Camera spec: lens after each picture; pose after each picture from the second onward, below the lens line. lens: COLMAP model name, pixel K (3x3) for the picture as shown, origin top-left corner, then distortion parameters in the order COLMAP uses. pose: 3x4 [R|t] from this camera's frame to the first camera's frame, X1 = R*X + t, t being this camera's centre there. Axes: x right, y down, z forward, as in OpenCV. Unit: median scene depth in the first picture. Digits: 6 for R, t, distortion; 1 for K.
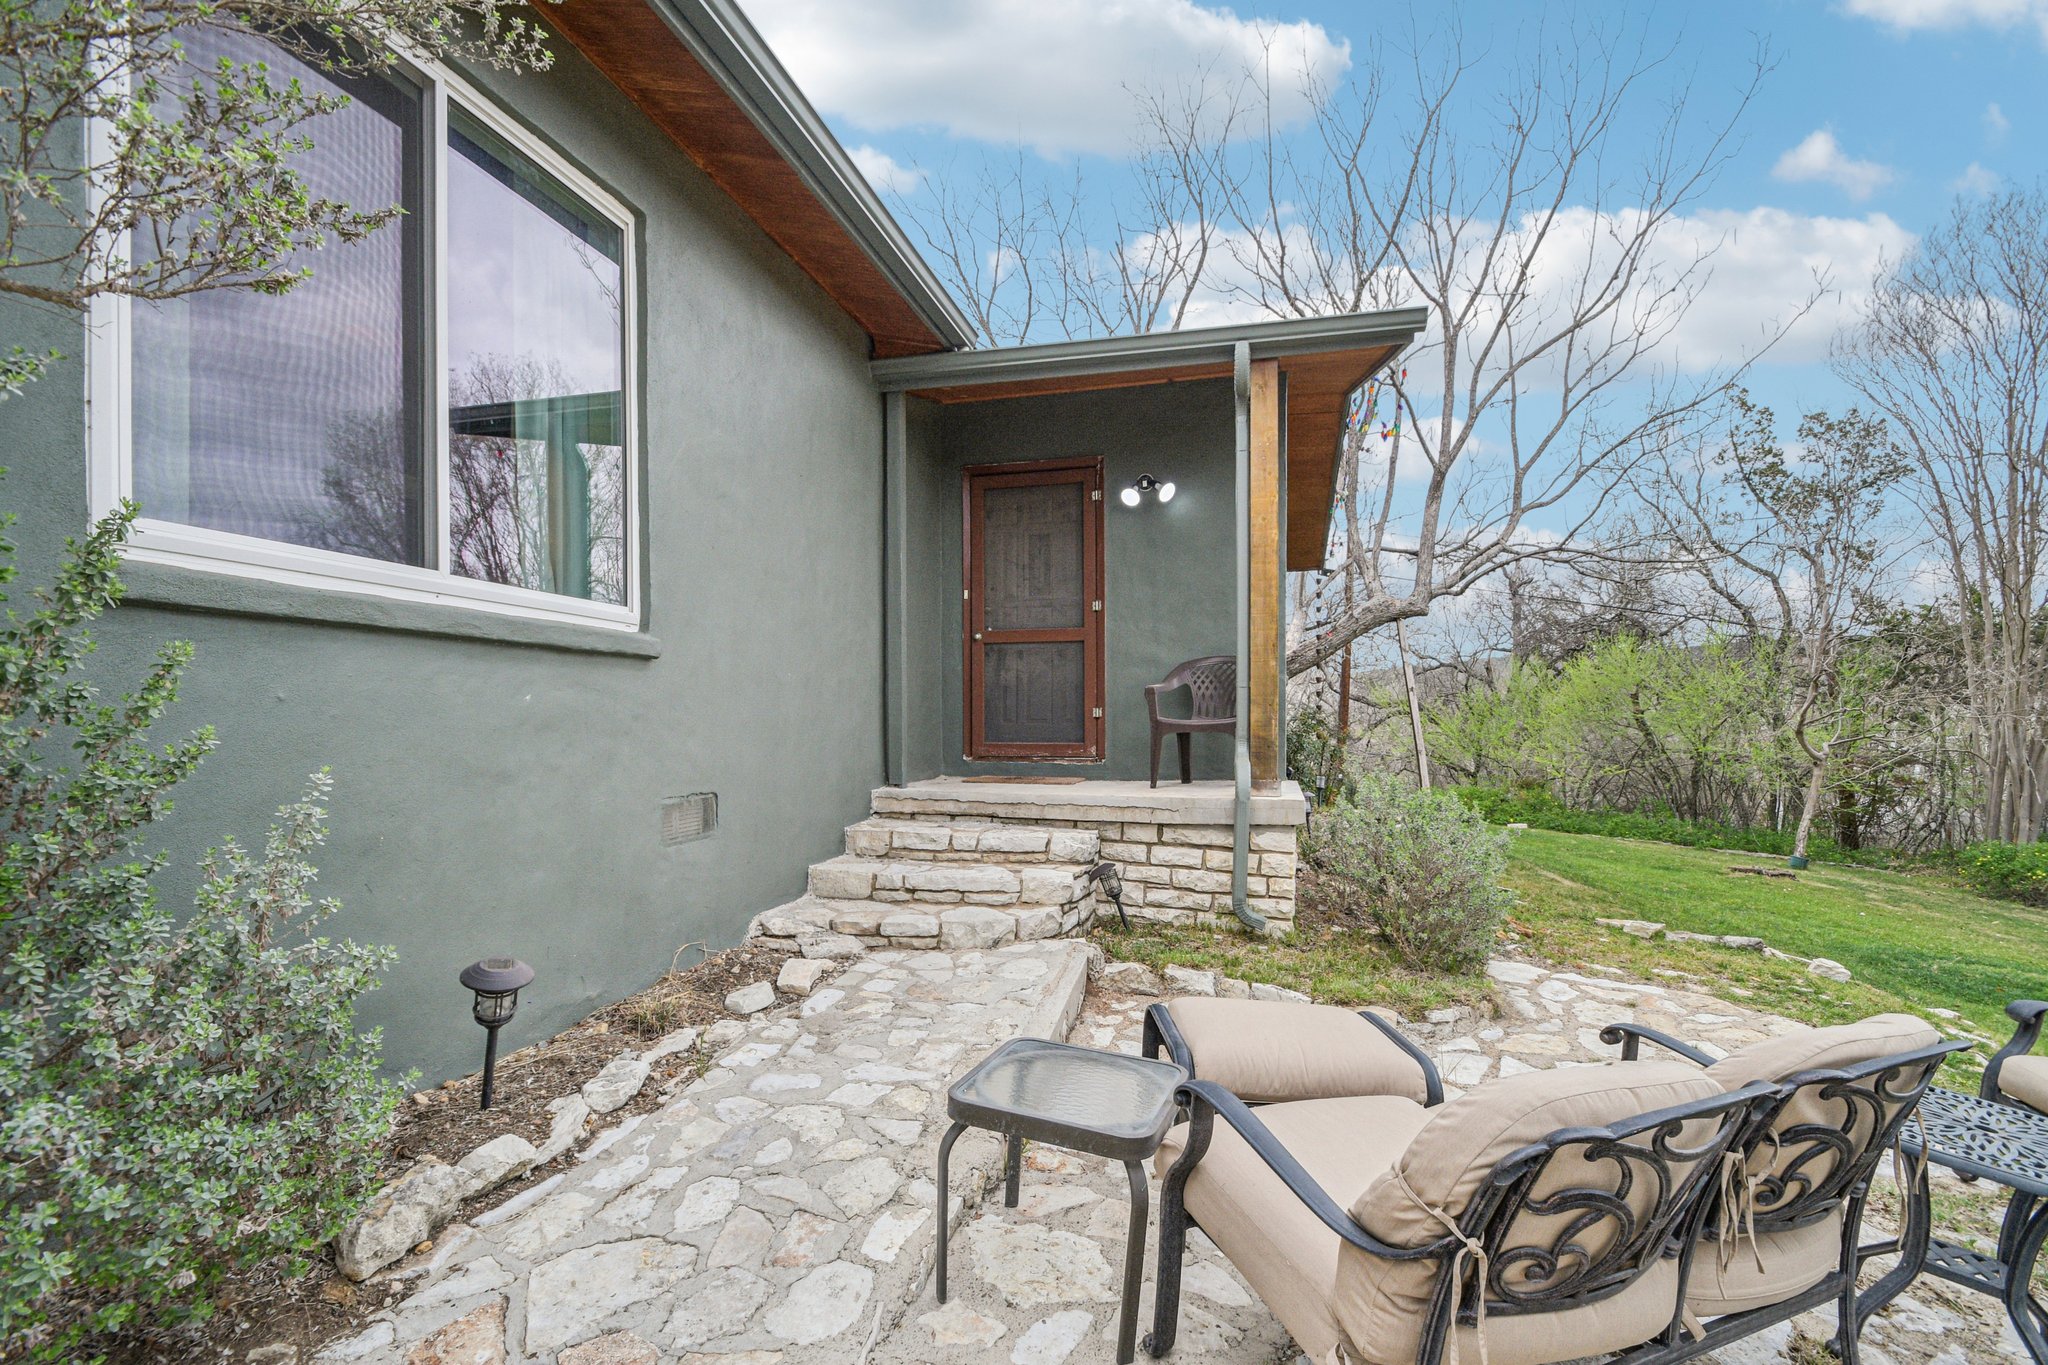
lens RADIAL K [[914.6, 0, 1025.6], [0, 914.6, 729.4], [0, 0, 1]] dist [-0.000409, -0.004718]
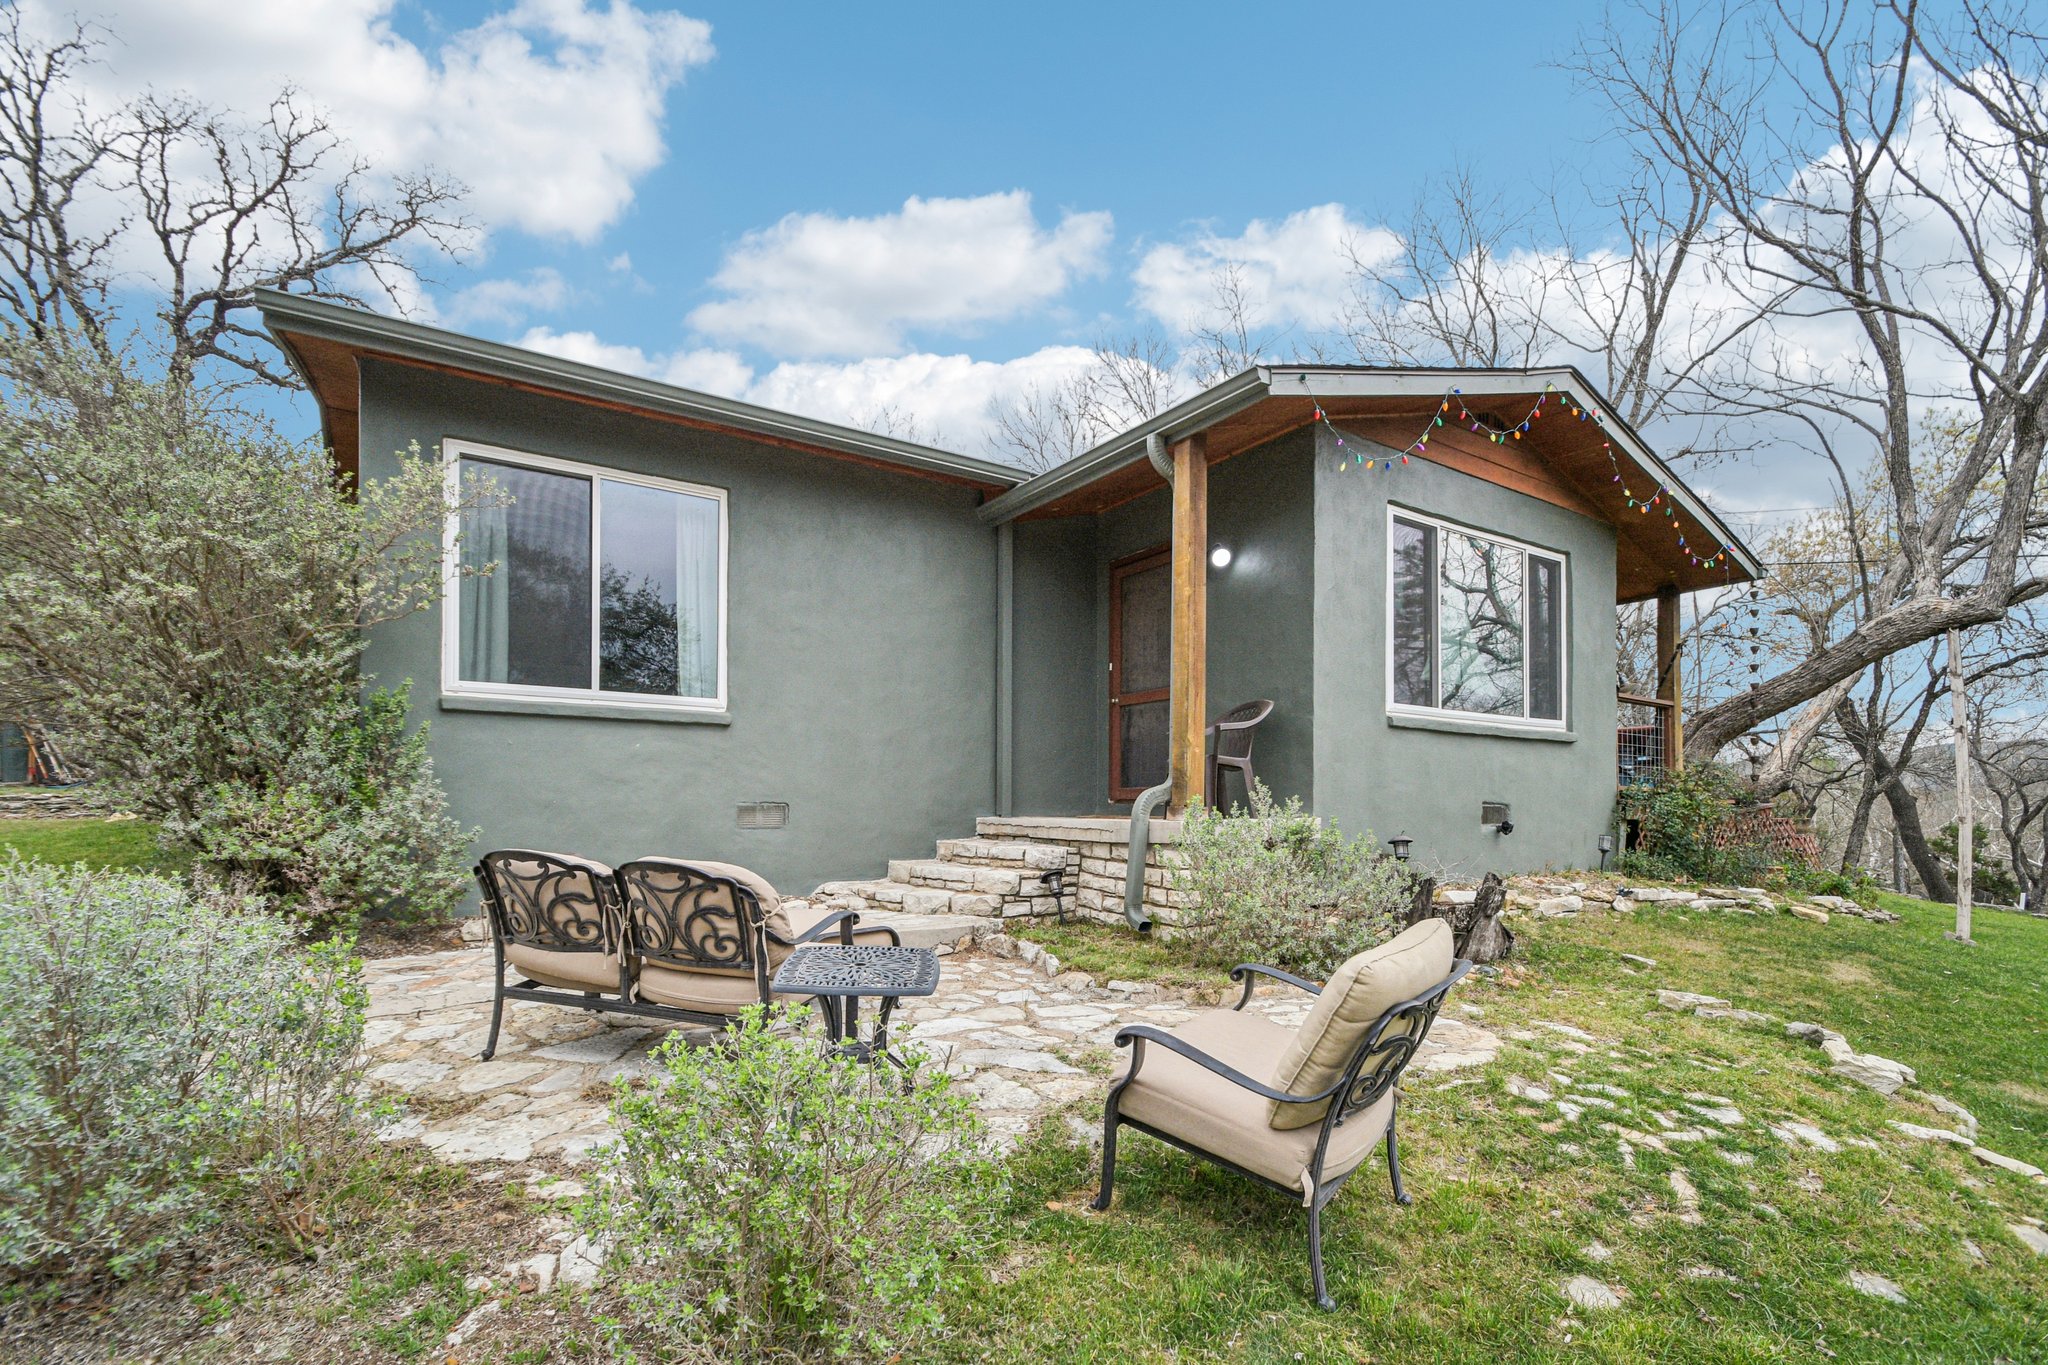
lens RADIAL K [[914.6, 0, 971.0], [0, 914.6, 792.1], [0, 0, 1]] dist [-0.000409, -0.004718]
pose [[0.739101, -0.005748, -0.673570, 0.861943], [-0.010493, 0.999744, -0.020045, 0.064519], [0.673513, 0.021883, 0.738851, -0.022960]]
